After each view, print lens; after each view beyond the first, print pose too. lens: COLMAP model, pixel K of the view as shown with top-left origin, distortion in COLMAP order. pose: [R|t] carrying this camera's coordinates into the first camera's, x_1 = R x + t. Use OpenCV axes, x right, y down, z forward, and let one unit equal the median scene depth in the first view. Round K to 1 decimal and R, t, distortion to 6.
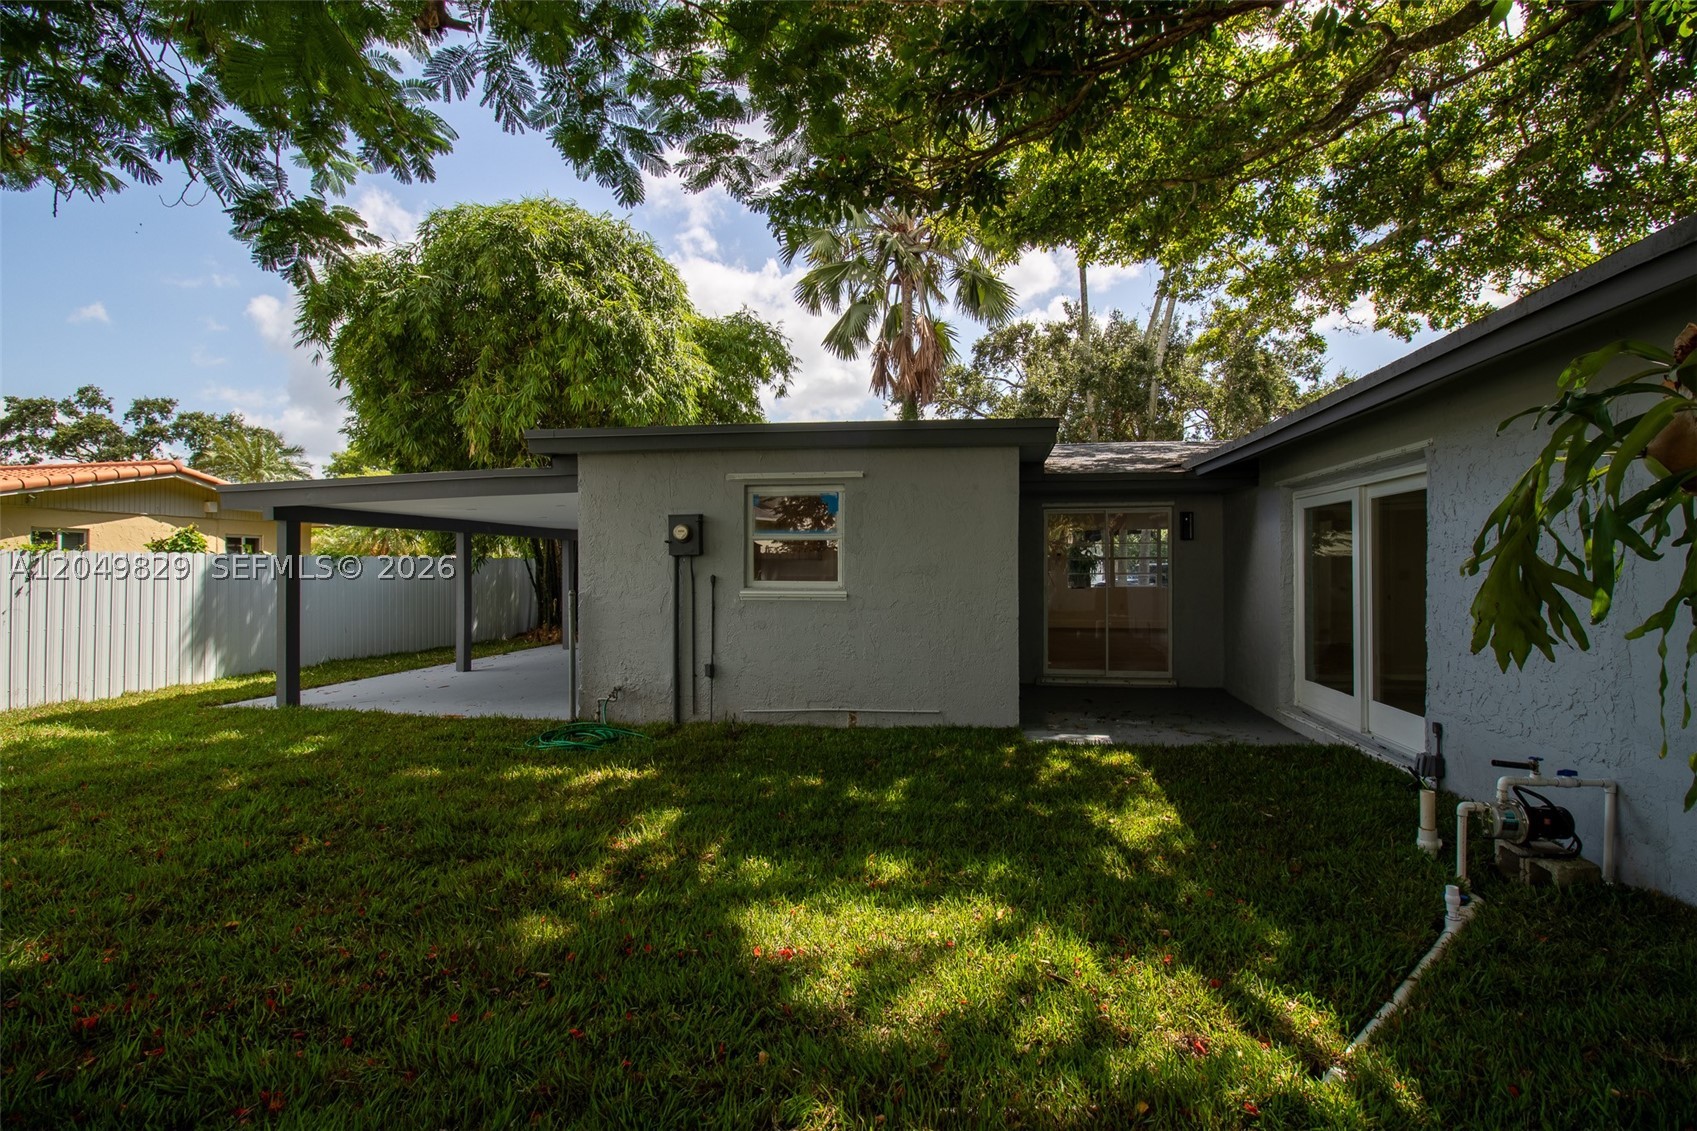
lens RADIAL K [[767.7, 0, 843.7], [0, 767.7, 564.4], [0, 0, 1]] dist [0.003837, -0.015186]
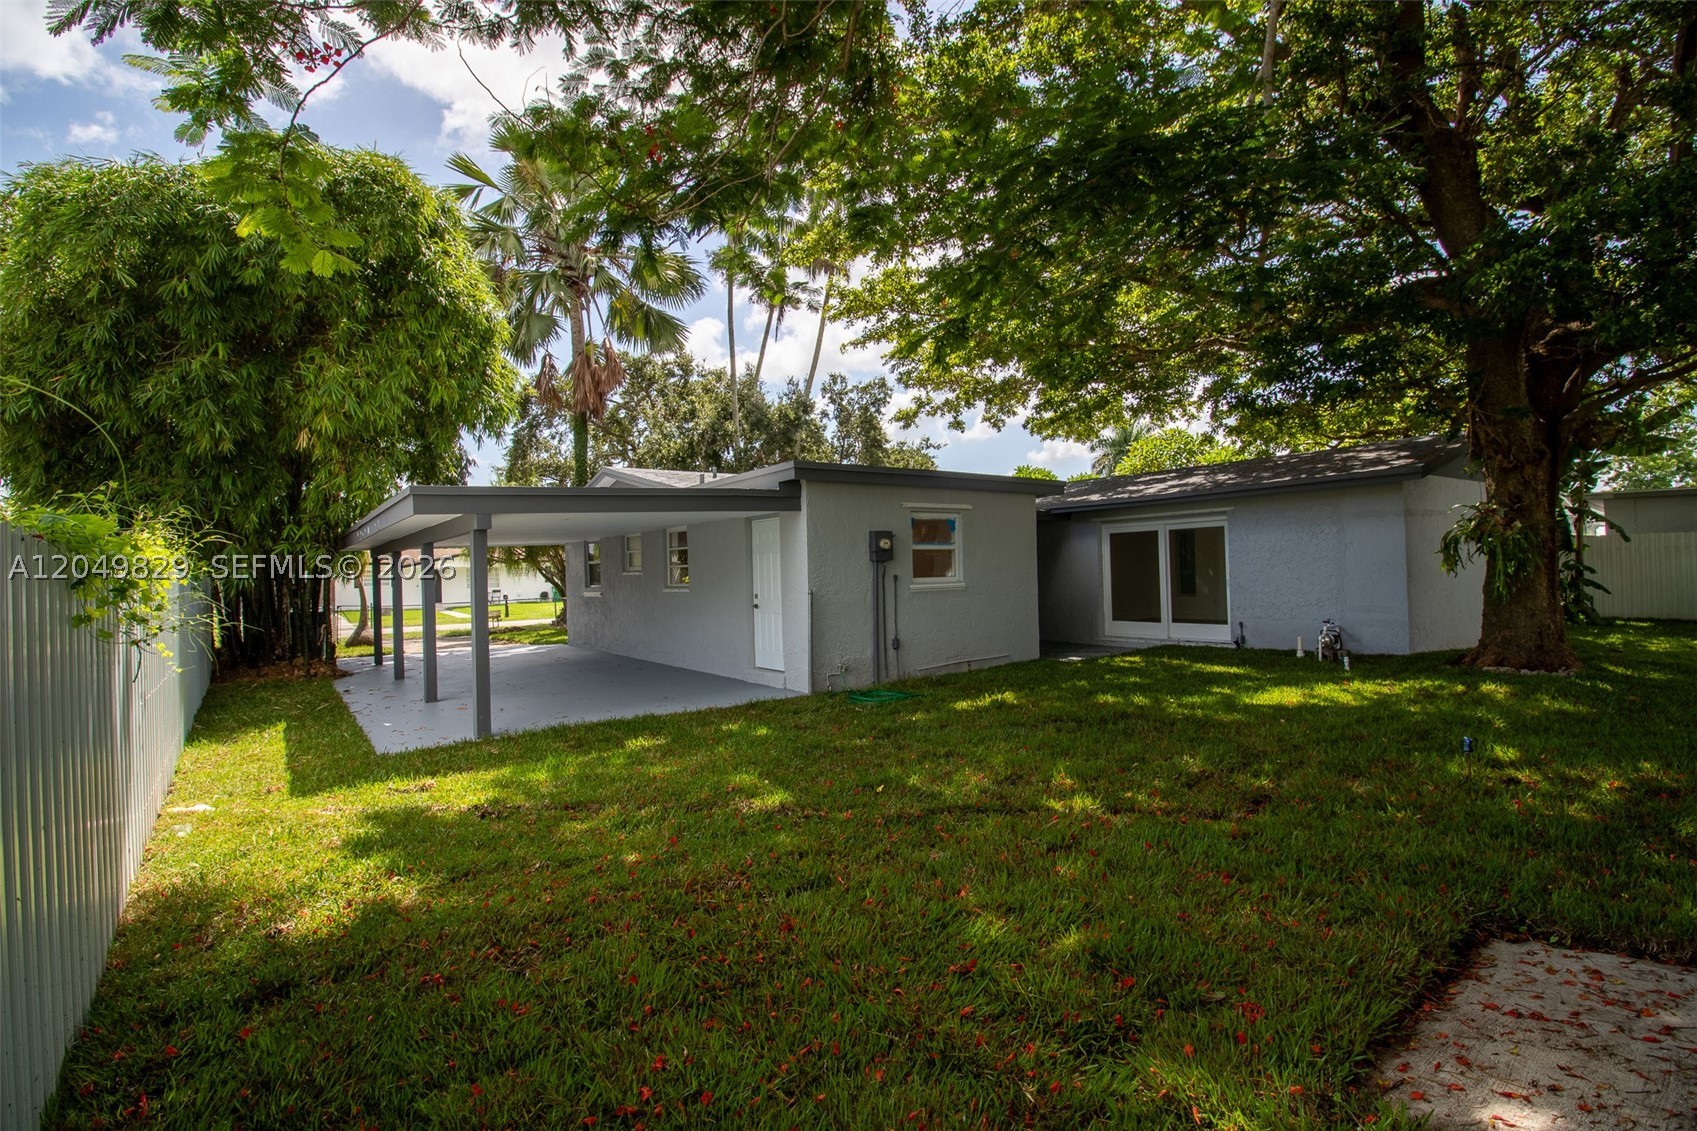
lens RADIAL K [[767.7, 0, 843.7], [0, 767.7, 564.4], [0, 0, 1]] dist [0.003837, -0.015186]
pose [[0.694427, -0.010621, 0.719485, -1.231947], [0.012153, 0.999922, 0.003031, -0.009401], [-0.719461, 0.006639, 0.694501, 0.108829]]
